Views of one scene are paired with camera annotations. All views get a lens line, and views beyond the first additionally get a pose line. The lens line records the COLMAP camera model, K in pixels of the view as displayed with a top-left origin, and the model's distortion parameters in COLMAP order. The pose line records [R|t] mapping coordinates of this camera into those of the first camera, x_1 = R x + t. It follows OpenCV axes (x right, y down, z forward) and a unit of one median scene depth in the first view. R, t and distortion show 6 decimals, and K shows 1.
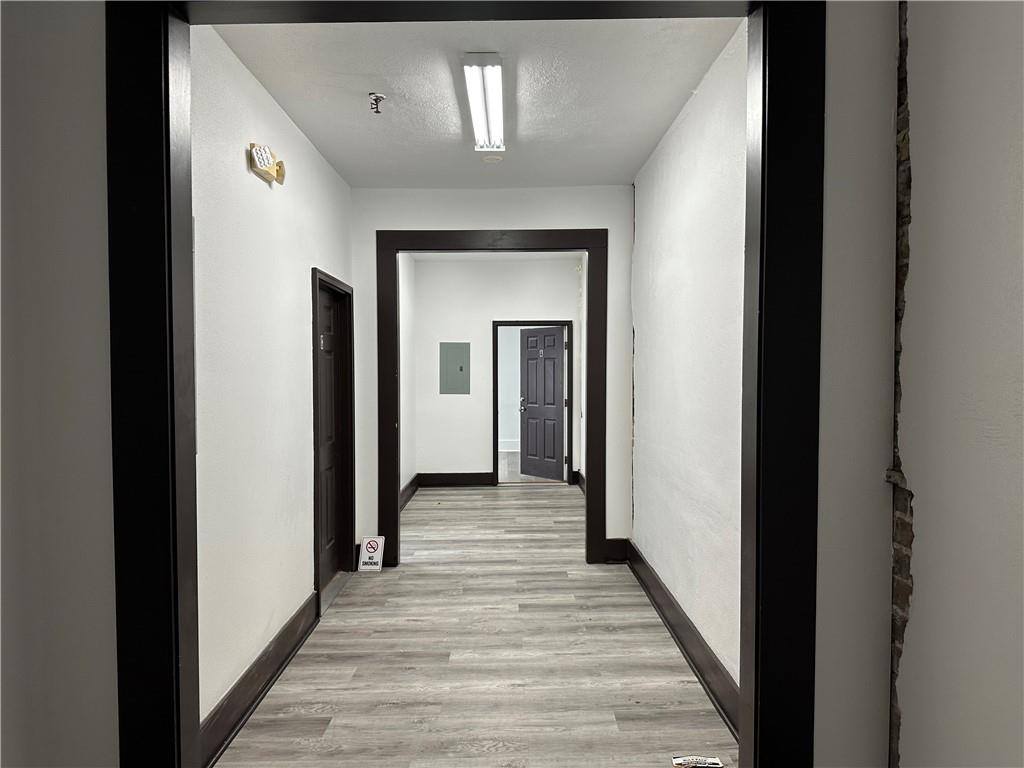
lens RADIAL K [[722.7, 0, 513.0], [0, 722.7, 384.3], [0, 0, 1]] dist [0.066352, -0.052351]
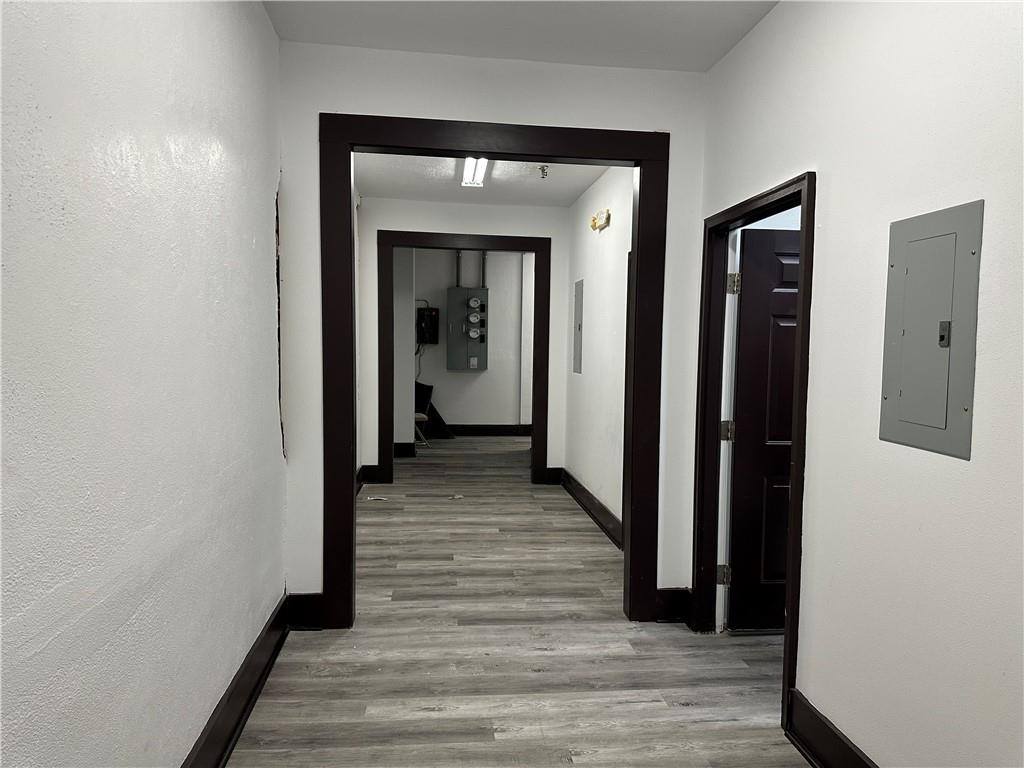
lens RADIAL K [[722.7, 0, 508.9], [0, 722.7, 384.0], [0, 0, 1]] dist [0.066352, -0.052351]
pose [[-0.995551, -0.006363, -0.094013, 0.027744], [-0.013861, 0.996752, 0.079327, -0.034958], [0.093203, 0.080277, -0.992406, 1.980955]]
